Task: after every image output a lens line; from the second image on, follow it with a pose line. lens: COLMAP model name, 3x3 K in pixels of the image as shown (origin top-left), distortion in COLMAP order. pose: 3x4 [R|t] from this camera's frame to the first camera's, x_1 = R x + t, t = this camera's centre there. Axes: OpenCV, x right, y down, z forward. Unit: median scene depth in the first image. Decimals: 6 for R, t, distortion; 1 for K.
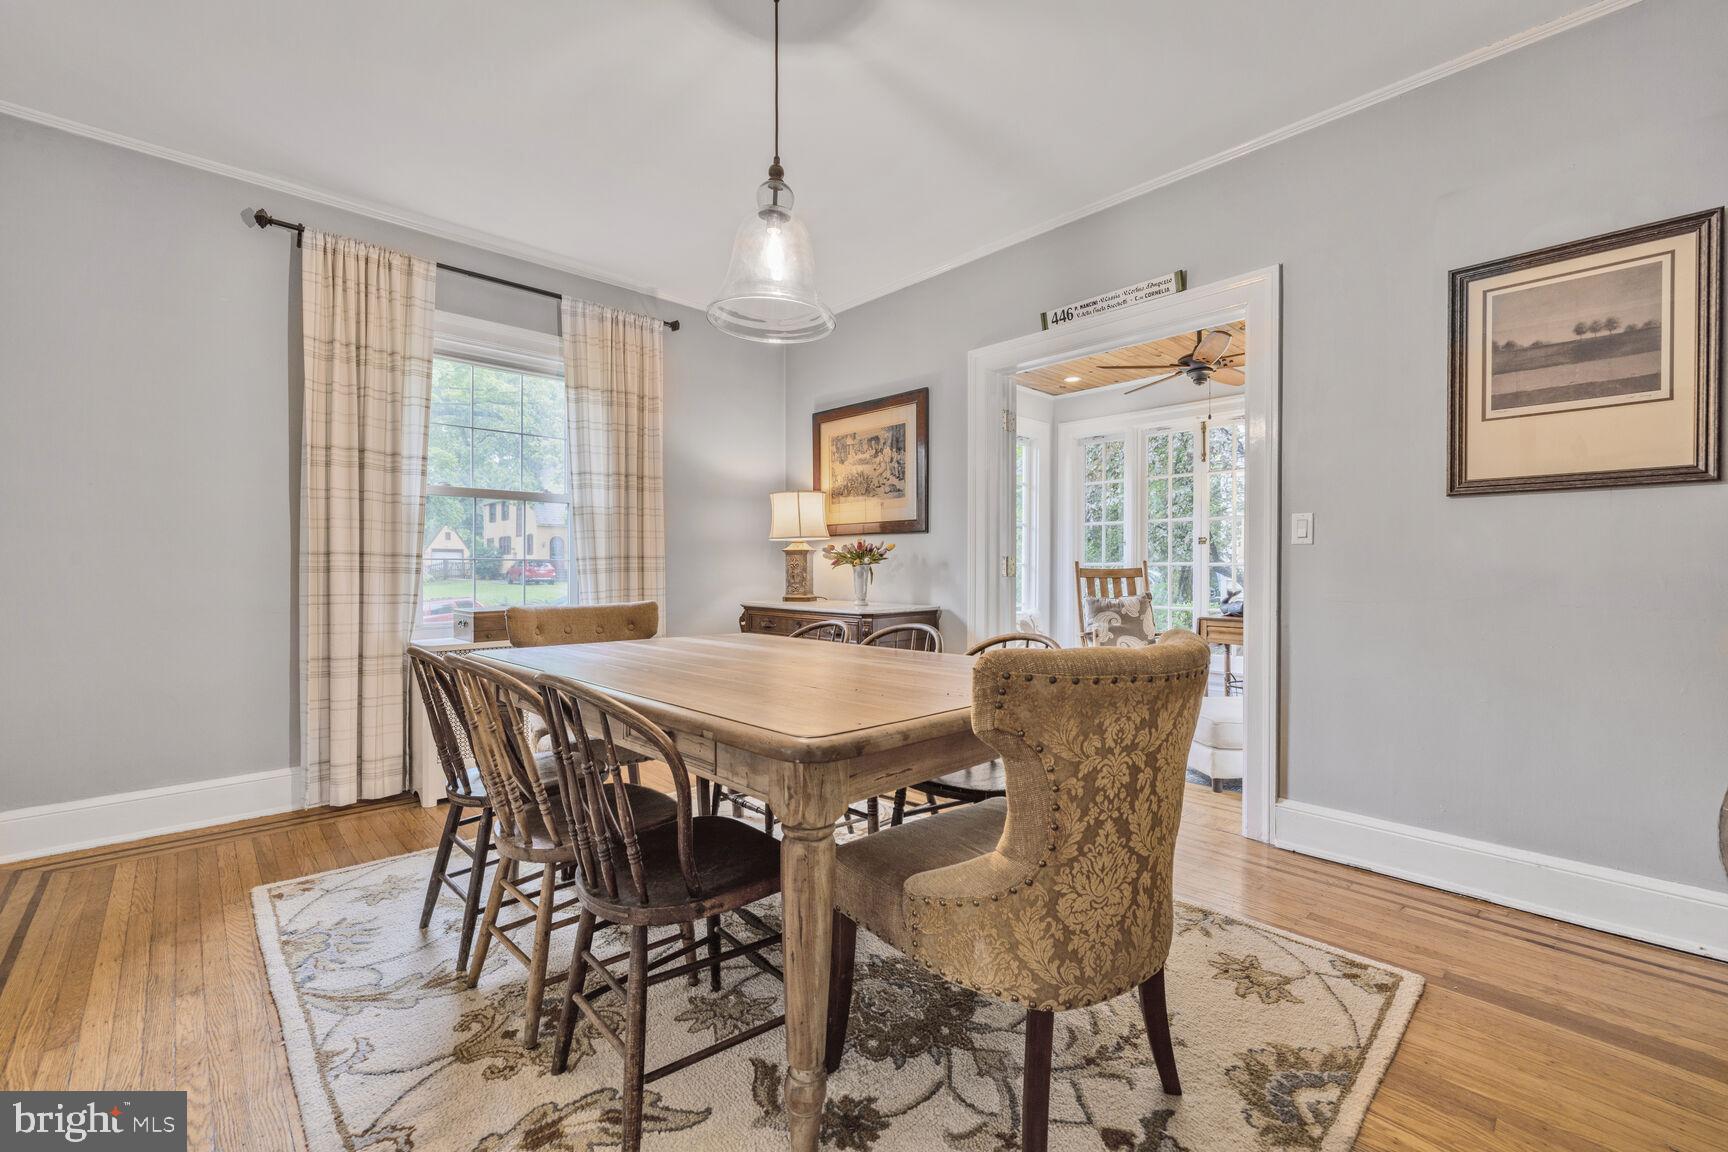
lens RADIAL K [[724.4, 0, 859.1], [0, 724.4, 573.5], [0, 0, 1]] dist [-0.002306, 0.000249]
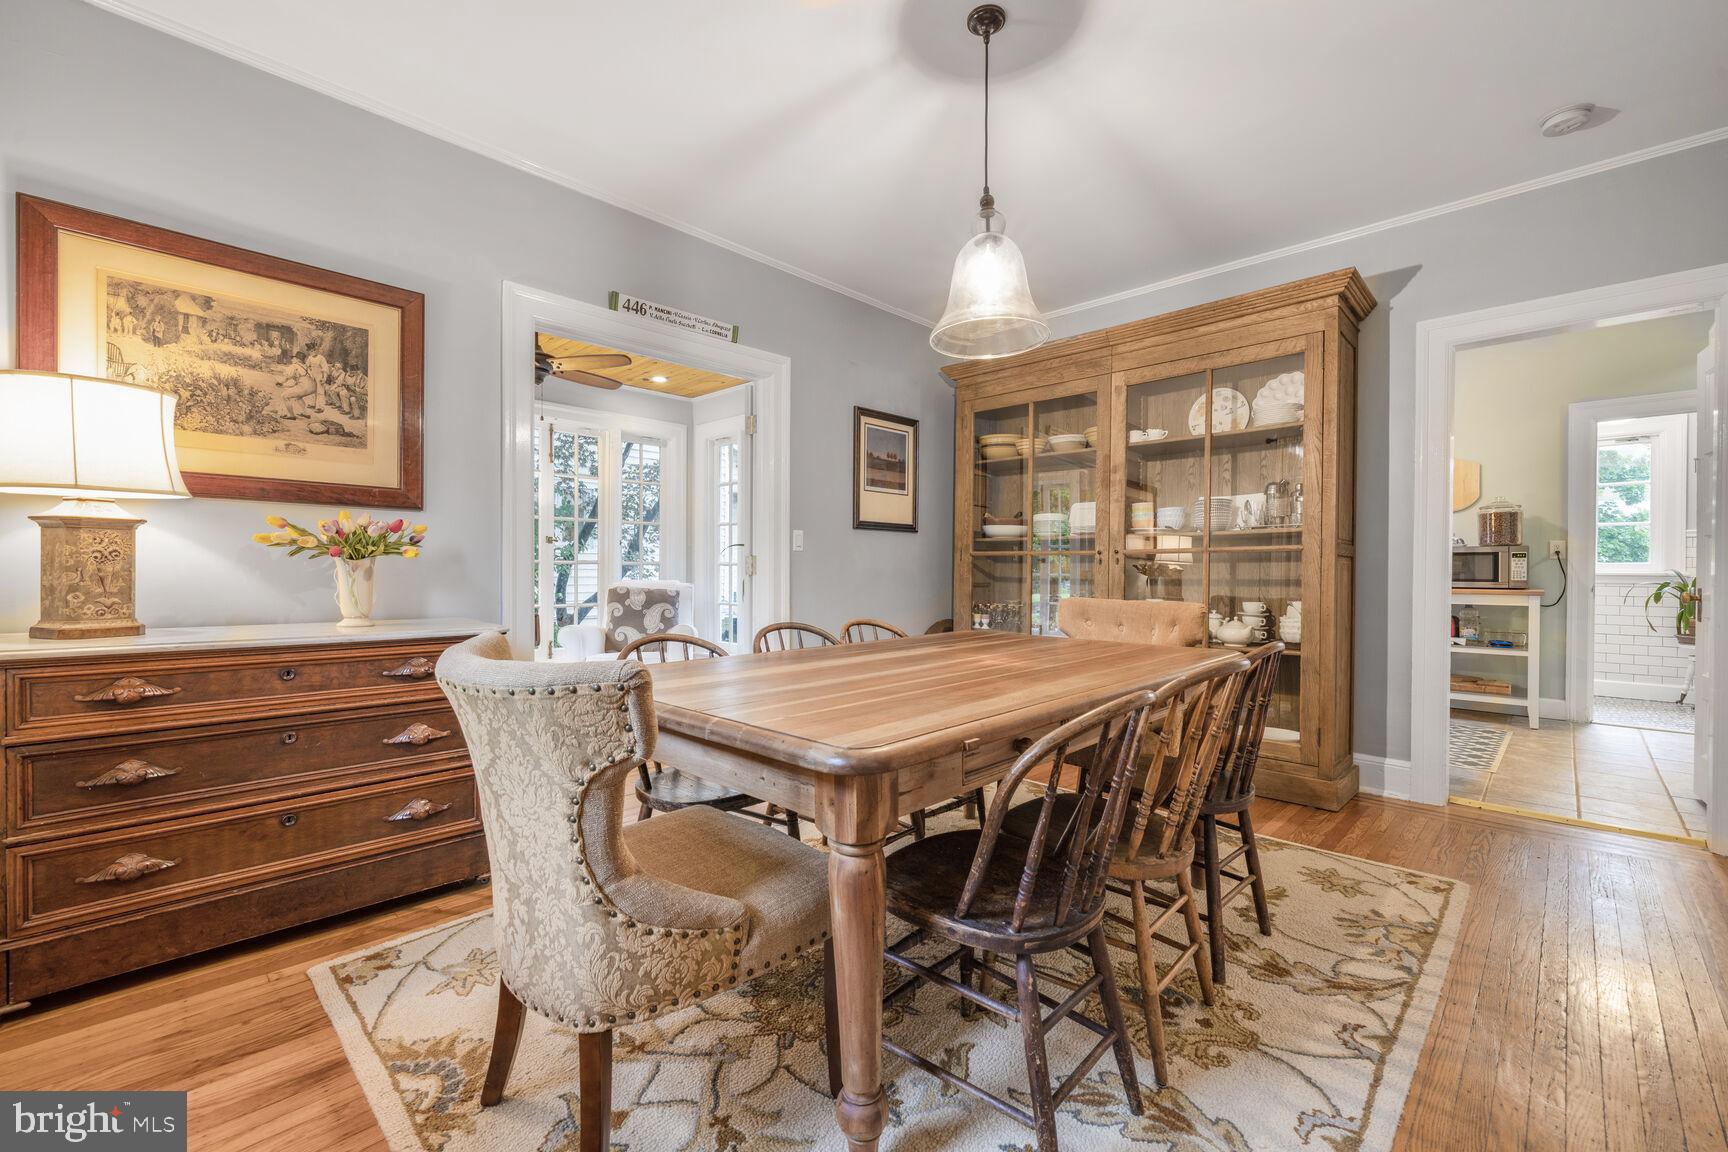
lens RADIAL K [[724.4, 0, 858.9], [0, 724.4, 576.0], [0, 0, 1]] dist [-0.002306, 0.000249]
pose [[-0.045441, -0.013644, 0.998874, -0.672206], [-0.003348, 0.999903, 0.013506, -0.006305], [-0.998961, -0.002731, -0.045483, 0.698675]]
